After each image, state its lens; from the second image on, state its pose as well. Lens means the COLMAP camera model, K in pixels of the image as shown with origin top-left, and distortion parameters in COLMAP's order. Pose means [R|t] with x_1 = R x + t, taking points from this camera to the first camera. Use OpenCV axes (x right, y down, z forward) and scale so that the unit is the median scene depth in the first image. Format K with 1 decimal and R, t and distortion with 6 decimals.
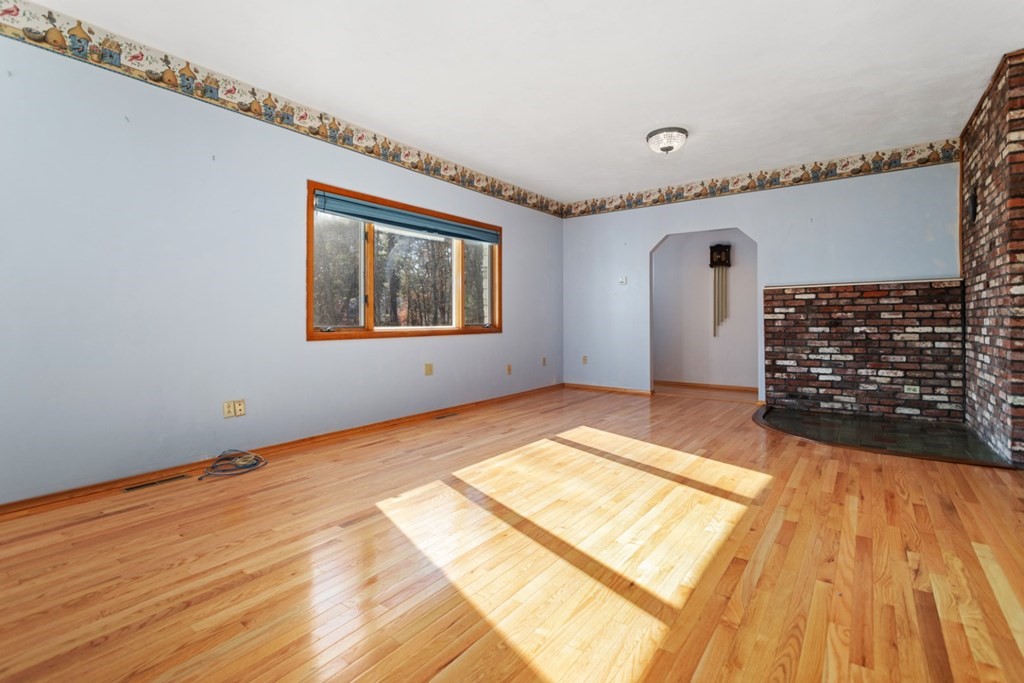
lens RADIAL K [[493.3, 0, 510.3], [0, 493.3, 315.5], [0, 0, 1]] dist [0.001435, 0.001673]
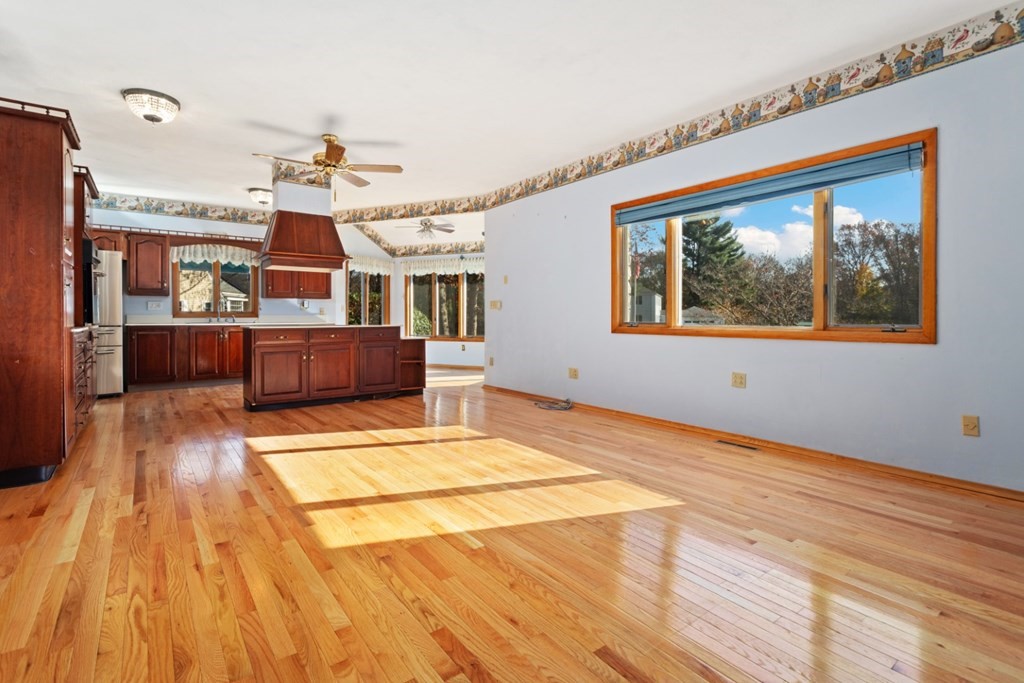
lens RADIAL K [[493.3, 0, 522.7], [0, 493.3, 315.4], [0, 0, 1]] dist [0.001435, 0.001673]
pose [[-0.288661, 0.003471, -0.957425, 0.933464], [0.009779, 0.999952, 0.000677, 0.003970], [0.957381, -0.009167, -0.288681, 1.230299]]
